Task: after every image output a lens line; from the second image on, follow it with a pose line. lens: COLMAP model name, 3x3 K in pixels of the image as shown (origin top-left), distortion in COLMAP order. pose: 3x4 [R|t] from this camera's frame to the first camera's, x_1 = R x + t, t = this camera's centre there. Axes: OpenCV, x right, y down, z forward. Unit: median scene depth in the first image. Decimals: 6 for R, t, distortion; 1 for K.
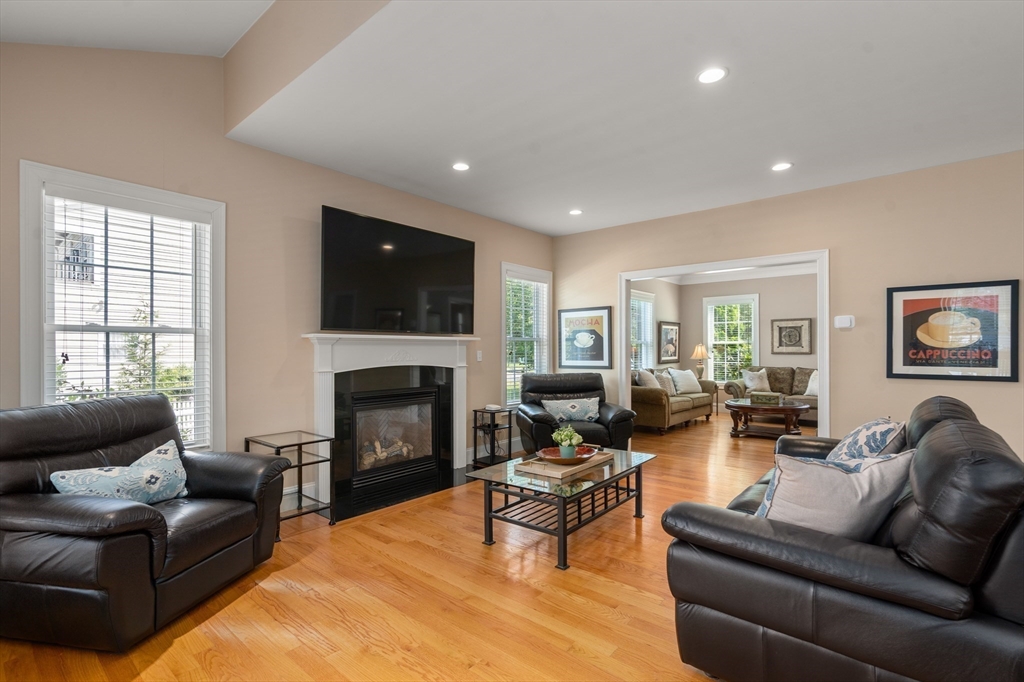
lens RADIAL K [[451.6, 0, 500.3], [0, 451.6, 350.4], [0, 0, 1]] dist [-0.032664, -0.000021]
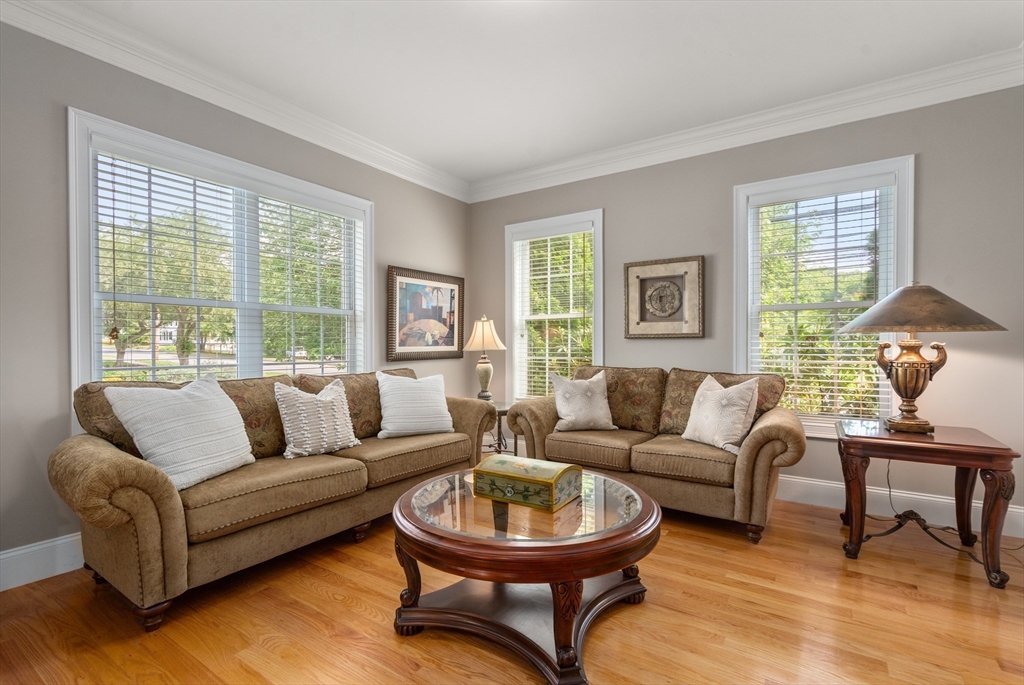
lens RADIAL K [[472.2, 0, 507.1], [0, 472.2, 348.4], [0, 0, 1]] dist [0.002859, 0.000347]
pose [[0.988962, -0.003108, 0.148134, 0.412595], [0.002134, 0.999975, 0.006730, 0.014463], [-0.148151, -0.006340, 0.988944, 0.534469]]
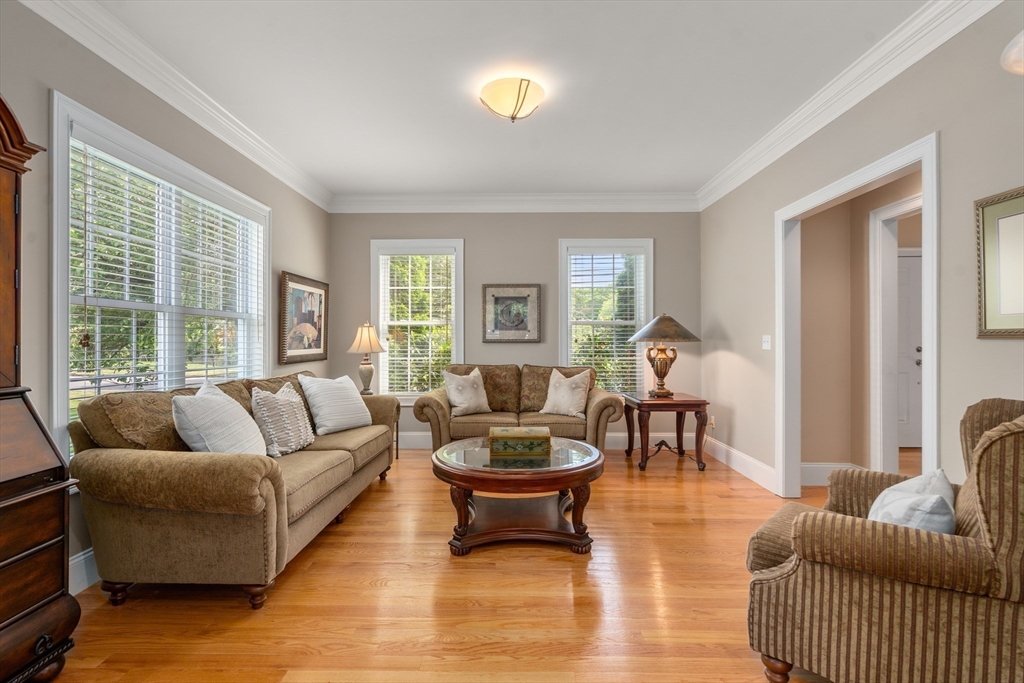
lens RADIAL K [[478.0, 0, 512.0], [0, 478.0, 341.5], [0, 0, 1]] dist [-0.004264, 0.000073]
pose [[0.745156, 0.000458, 0.666891, 0.212294], [0.000449, 0.999999, -0.001188, 0.007254], [-0.666891, 0.001185, 0.745155, 0.498956]]
